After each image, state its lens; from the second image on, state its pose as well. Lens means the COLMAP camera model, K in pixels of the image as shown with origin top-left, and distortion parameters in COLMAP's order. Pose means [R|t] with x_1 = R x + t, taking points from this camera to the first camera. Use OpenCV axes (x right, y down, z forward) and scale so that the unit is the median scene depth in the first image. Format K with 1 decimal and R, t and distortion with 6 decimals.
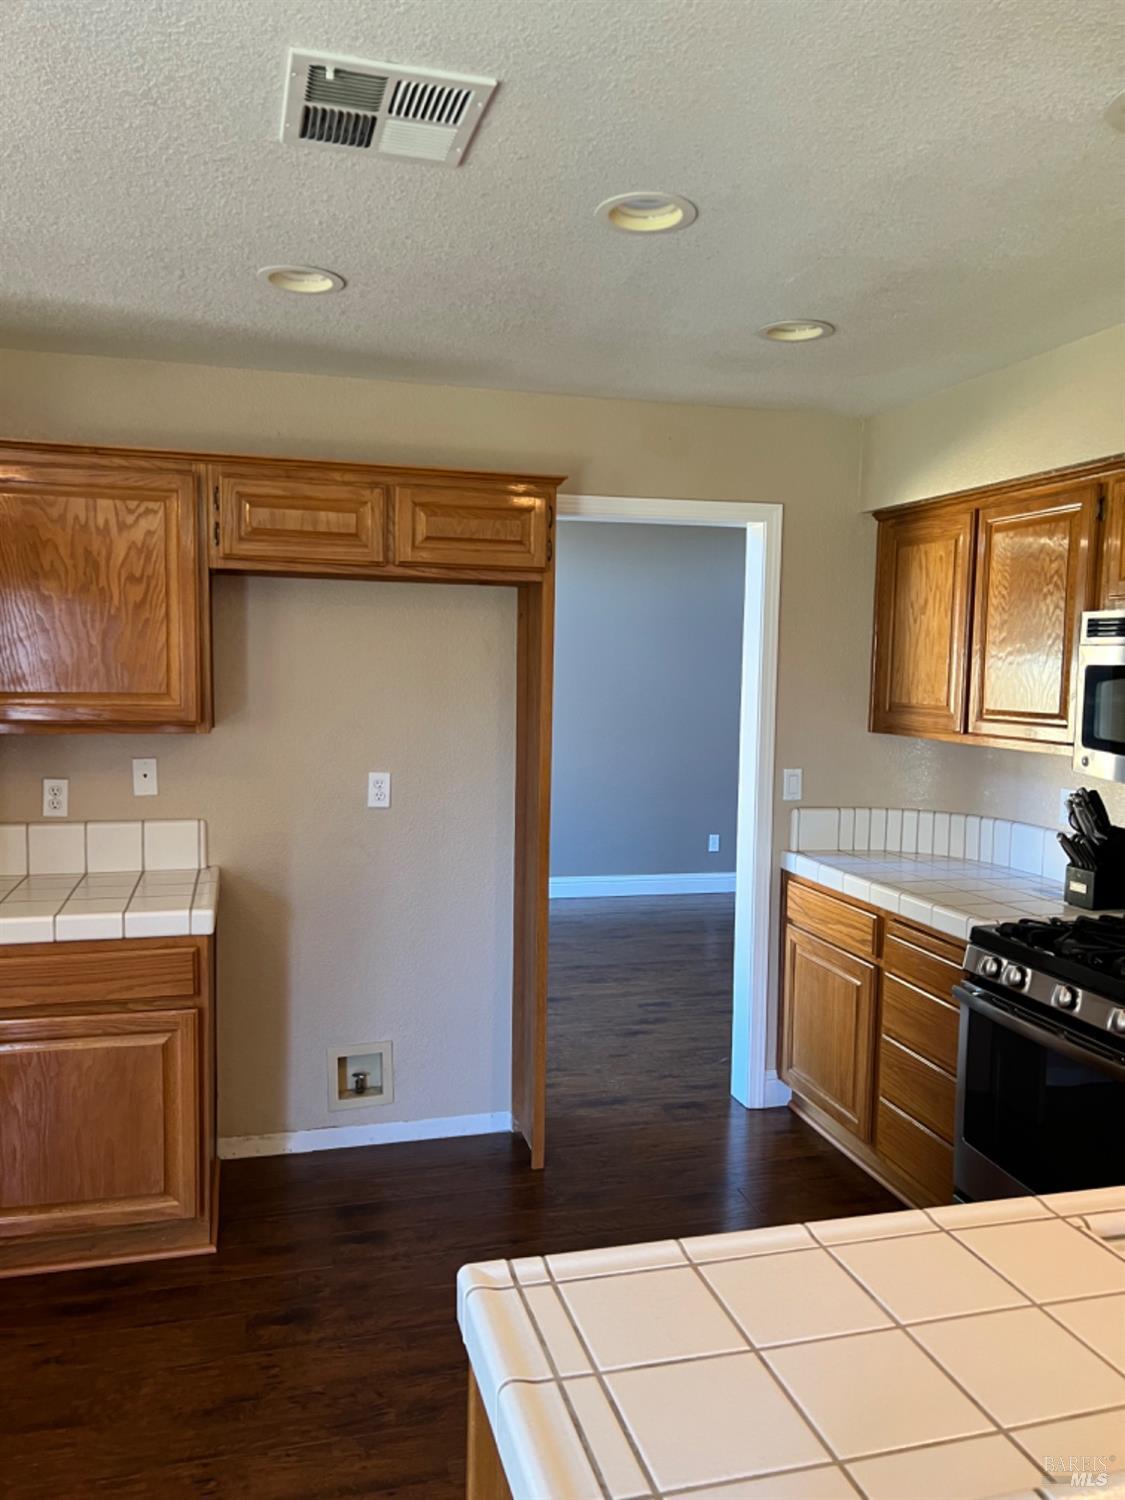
lens RADIAL K [[1125.1, 0, 572.1], [0, 1125.1, 751.7], [0, 0, 1]] dist [0.046209, -0.048826]
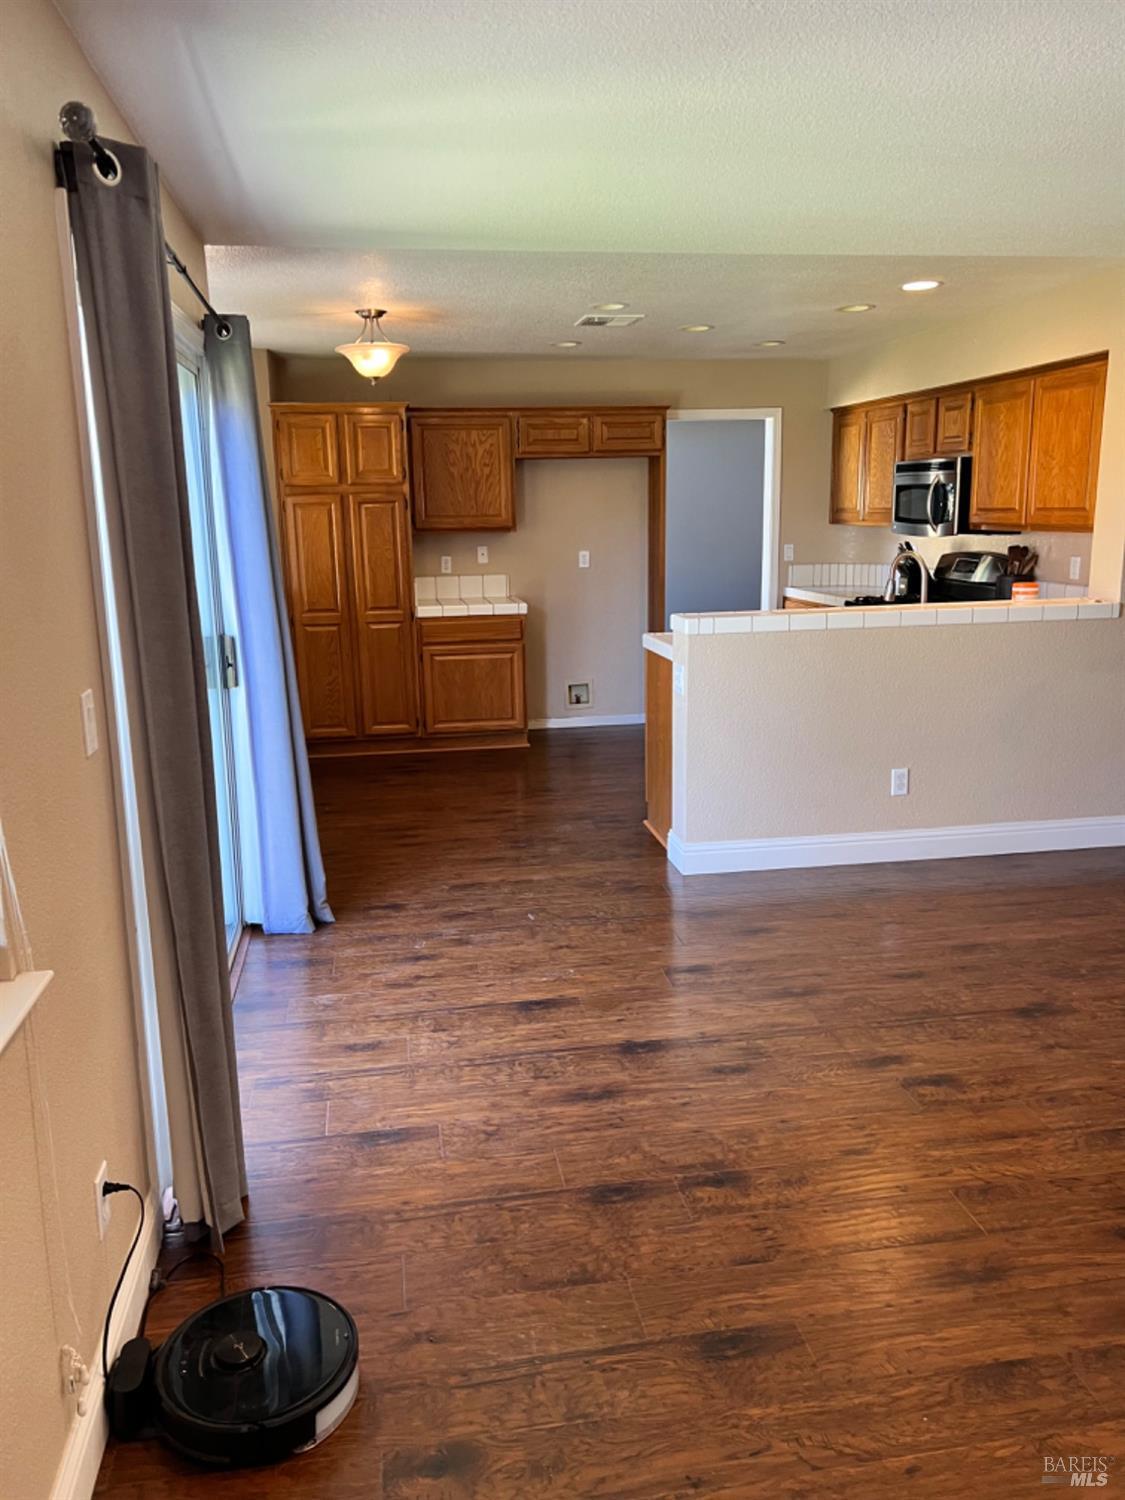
lens RADIAL K [[1125.1, 0, 547.0], [0, 1125.1, 751.7], [0, 0, 1]] dist [0.046209, -0.048826]
pose [[0.991919, -0.011782, -0.126327, 0.024495], [0.029059, 0.990308, 0.135812, 0.111339], [0.123502, -0.138386, 0.982648, -1.242152]]
